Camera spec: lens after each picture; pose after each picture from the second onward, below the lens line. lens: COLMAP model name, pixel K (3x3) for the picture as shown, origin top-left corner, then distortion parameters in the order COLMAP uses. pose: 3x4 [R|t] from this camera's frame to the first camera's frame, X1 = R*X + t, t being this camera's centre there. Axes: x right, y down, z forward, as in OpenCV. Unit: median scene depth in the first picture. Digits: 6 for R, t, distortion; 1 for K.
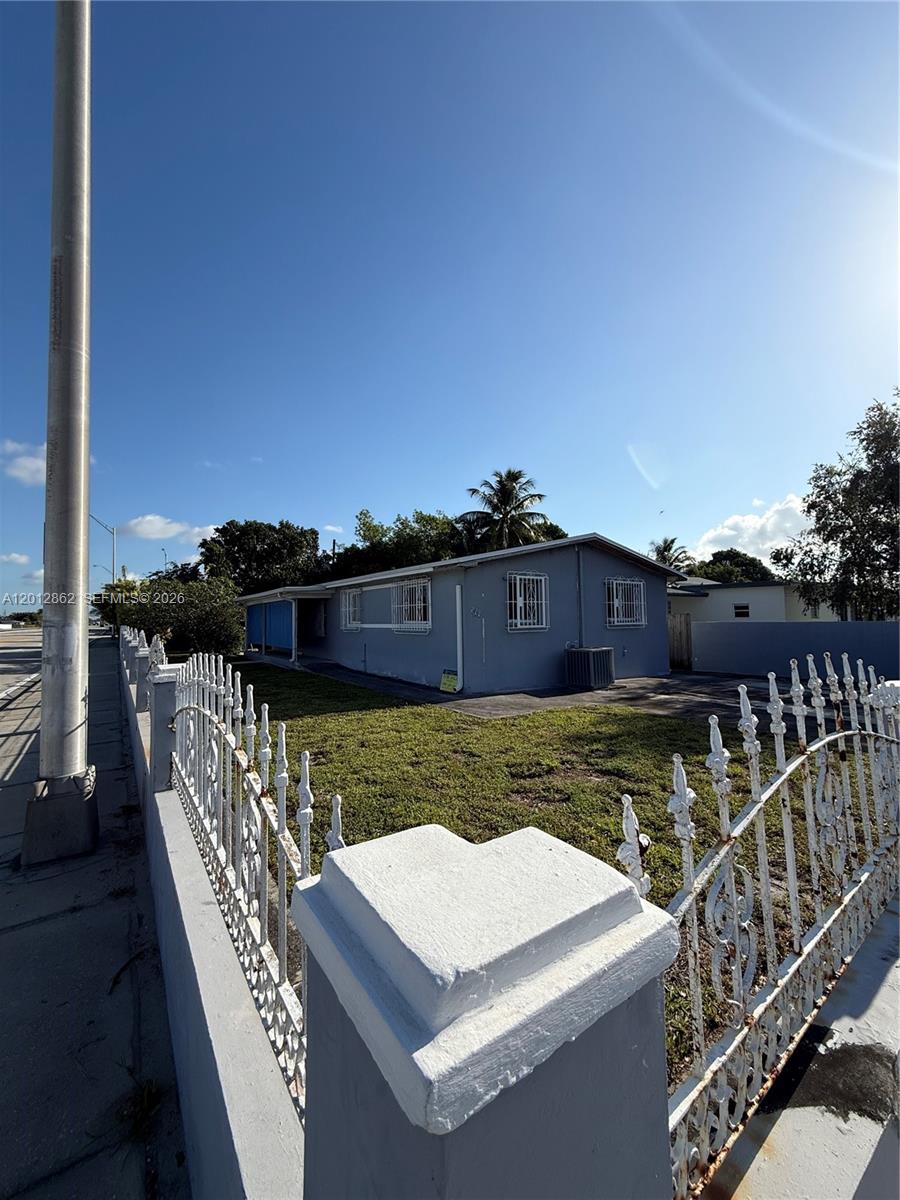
lens RADIAL K [[478.6, 0, 451.6], [0, 478.6, 594.8], [0, 0, 1]] dist [-0.000652, 0.000107]
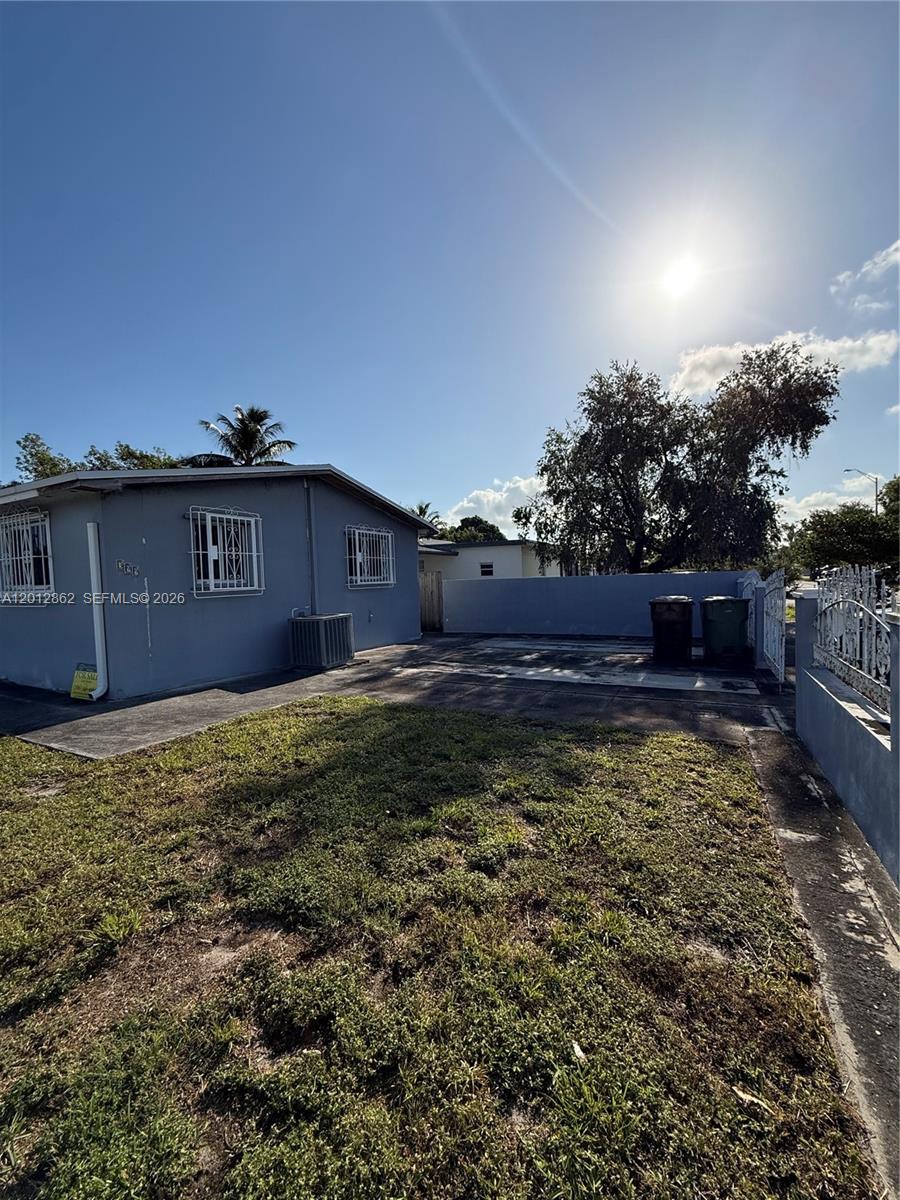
lens RADIAL K [[478.6, 0, 453.2], [0, 478.6, 593.6], [0, 0, 1]] dist [-0.000652, 0.000107]
pose [[0.885053, -0.030985, 0.464458, 0.064054], [-0.003000, 0.997382, 0.072254, 0.011355], [-0.465480, -0.065342, 0.882643, 0.124635]]
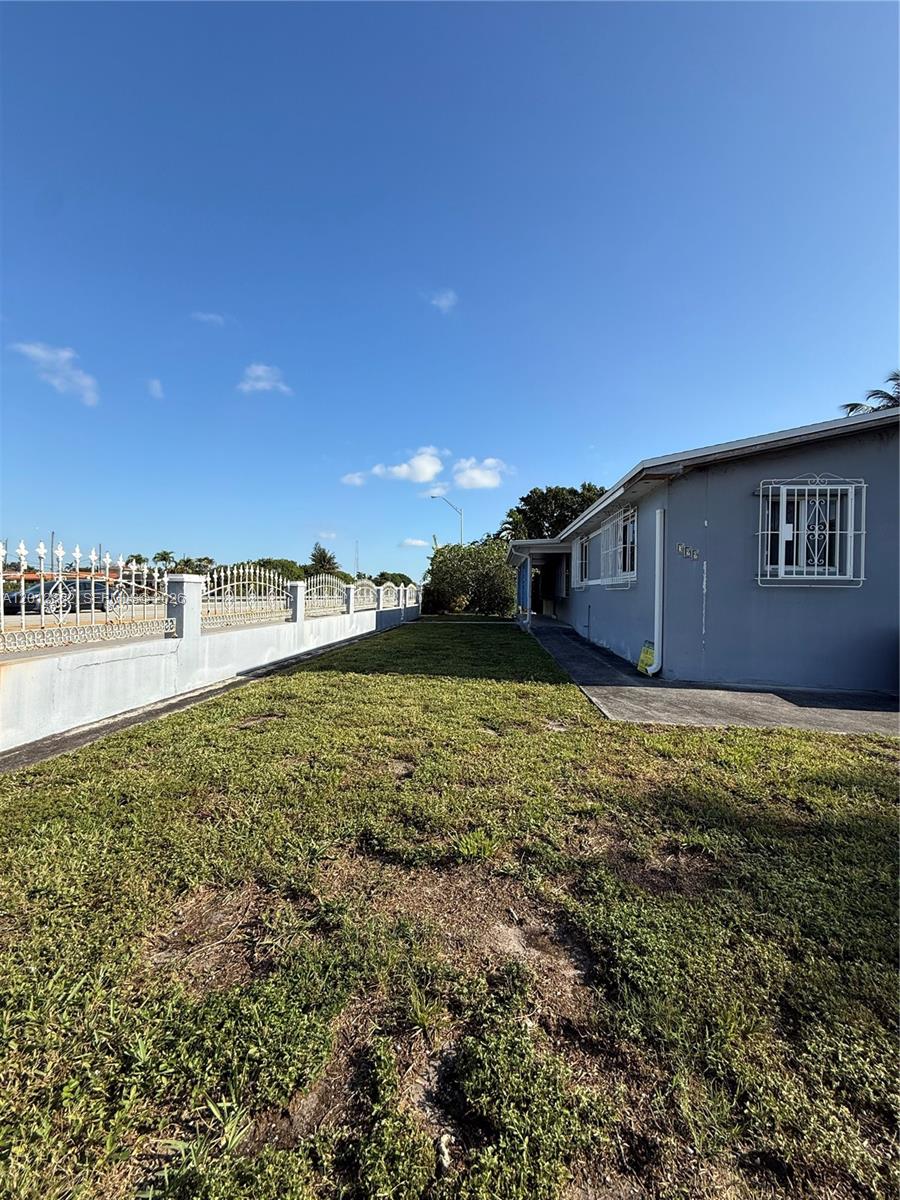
lens RADIAL K [[478.6, 0, 450.2], [0, 478.6, 597.8], [0, 0, 1]] dist [-0.000652, 0.000107]
pose [[0.766587, 0.031162, -0.641384, 0.102163], [0.007488, 0.998320, 0.057453, 0.028075], [0.642097, -0.048845, 0.765066, 0.158484]]
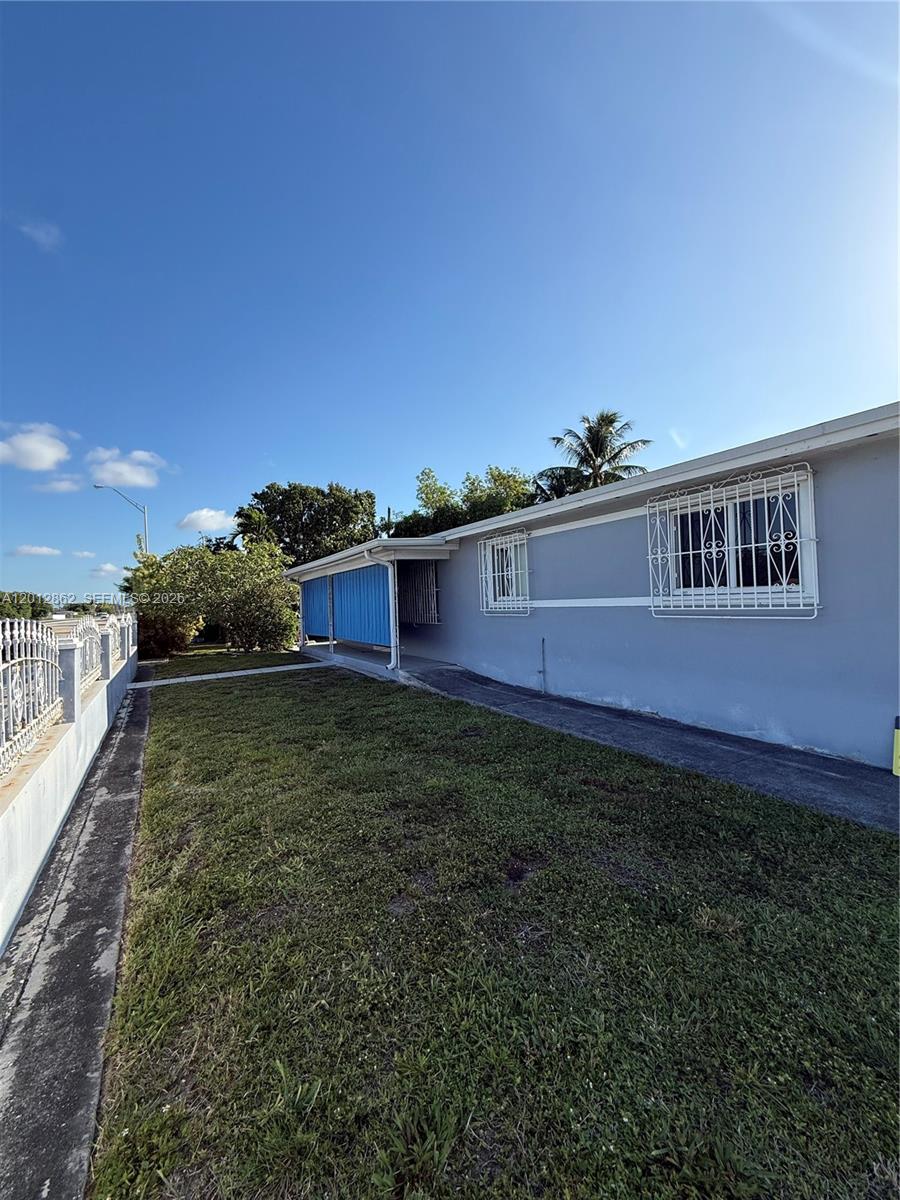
lens RADIAL K [[478.6, 0, 455.5], [0, 478.6, 601.5], [0, 0, 1]] dist [-0.000652, 0.000107]
pose [[0.997603, -0.021712, -0.065697, -0.158051], [0.025074, 0.998395, 0.050787, 0.022406], [0.064488, -0.052313, 0.996546, 0.315550]]
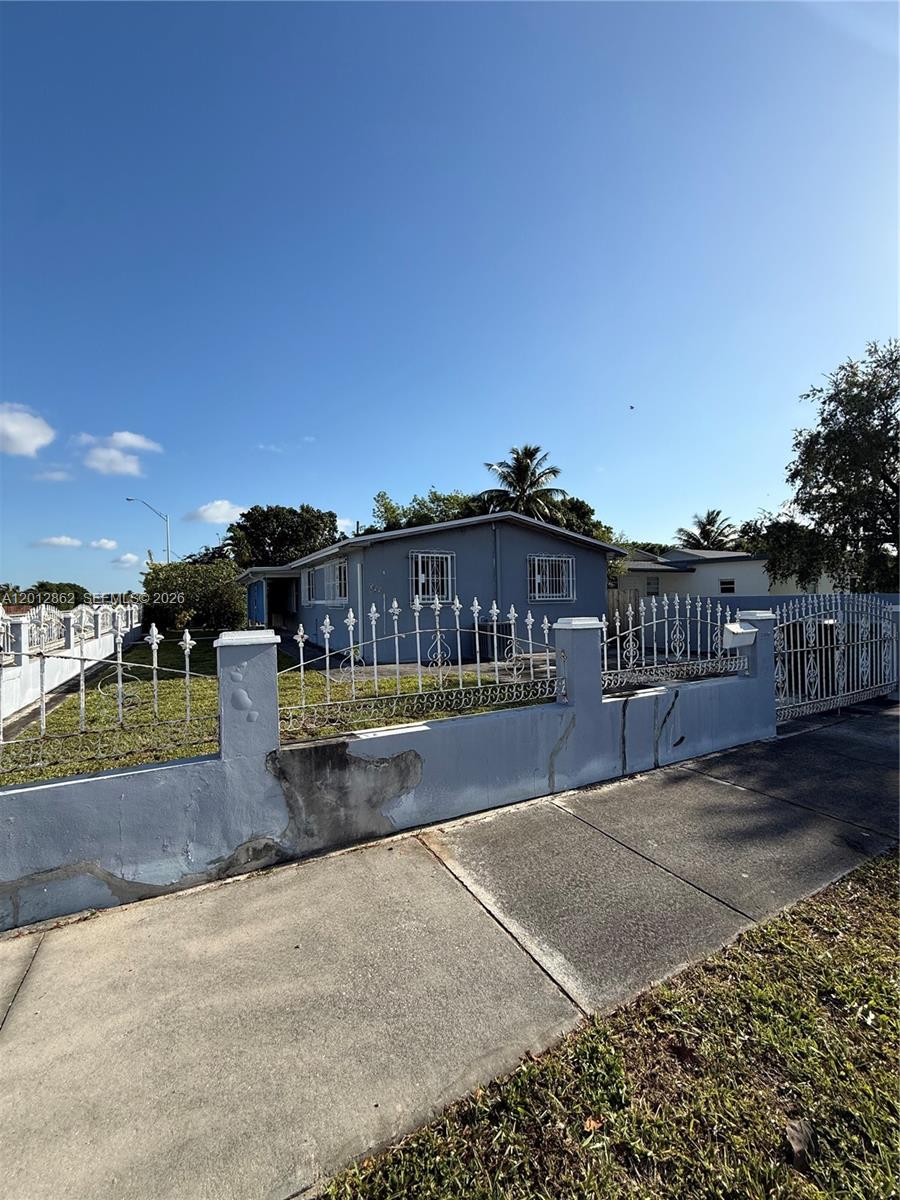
lens RADIAL K [[478.6, 0, 452.0], [0, 478.6, 595.5], [0, 0, 1]] dist [-0.000652, 0.000107]
pose [[0.992850, -0.005371, -0.119248, 0.169869], [0.010783, 0.998939, 0.044784, 0.002859], [0.118880, -0.045749, 0.991854, -0.028340]]
